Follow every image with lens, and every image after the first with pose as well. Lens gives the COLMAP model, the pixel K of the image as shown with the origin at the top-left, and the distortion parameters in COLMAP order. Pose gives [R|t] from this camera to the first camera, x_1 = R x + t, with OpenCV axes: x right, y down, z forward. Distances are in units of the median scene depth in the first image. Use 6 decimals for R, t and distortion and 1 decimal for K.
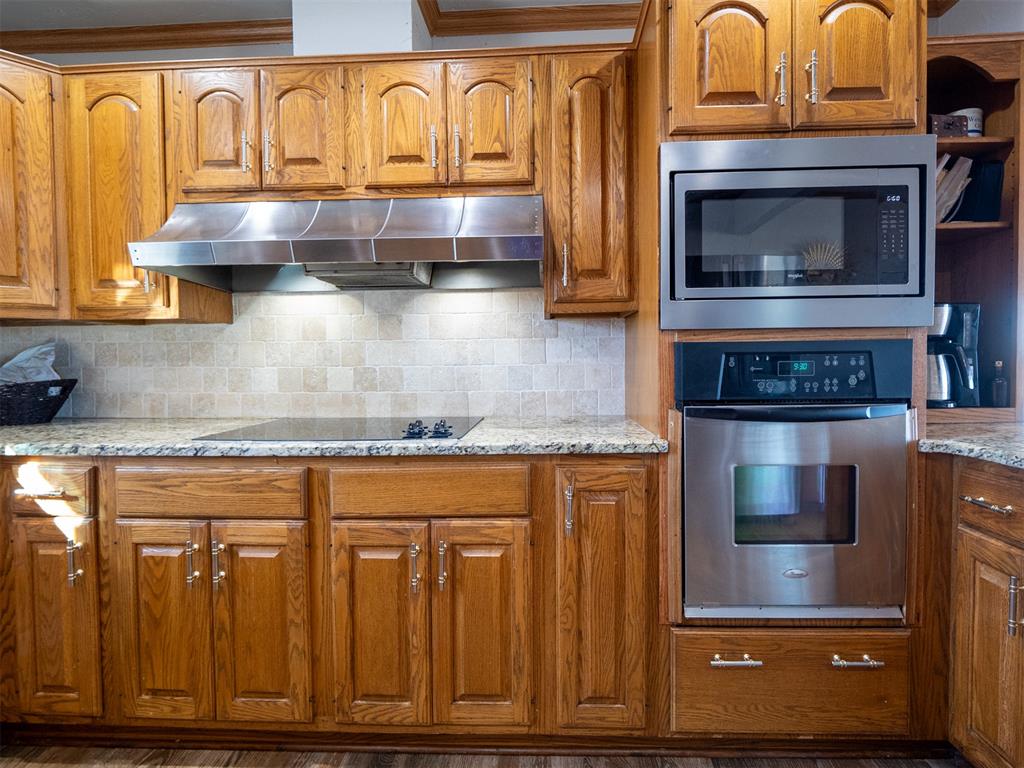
lens RADIAL K [[516.8, 0, 512.7], [0, 516.8, 366.8], [0, 0, 1]] dist [-0.017199, 0.000098]
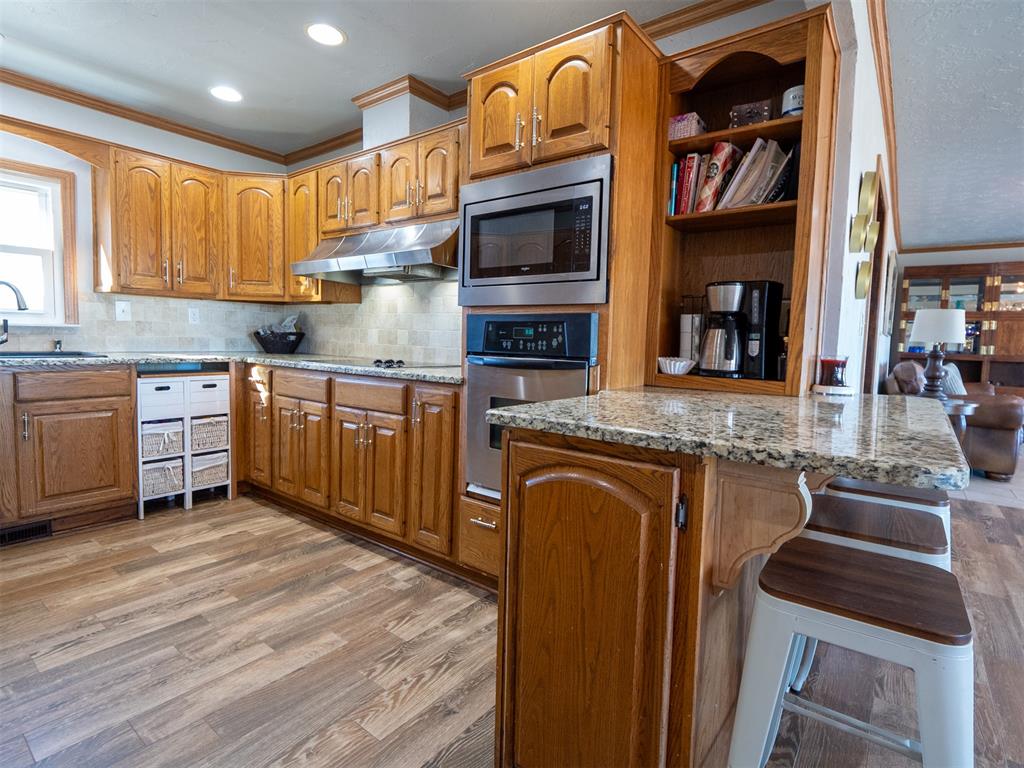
lens RADIAL K [[516.8, 0, 512.7], [0, 516.8, 366.8], [0, 0, 1]] dist [-0.017199, 0.000098]
pose [[0.818267, 0.067189, -0.570899, 1.277162], [-0.045169, 0.997590, 0.052665, 0.021542], [0.573062, -0.017307, 0.819330, -0.198262]]
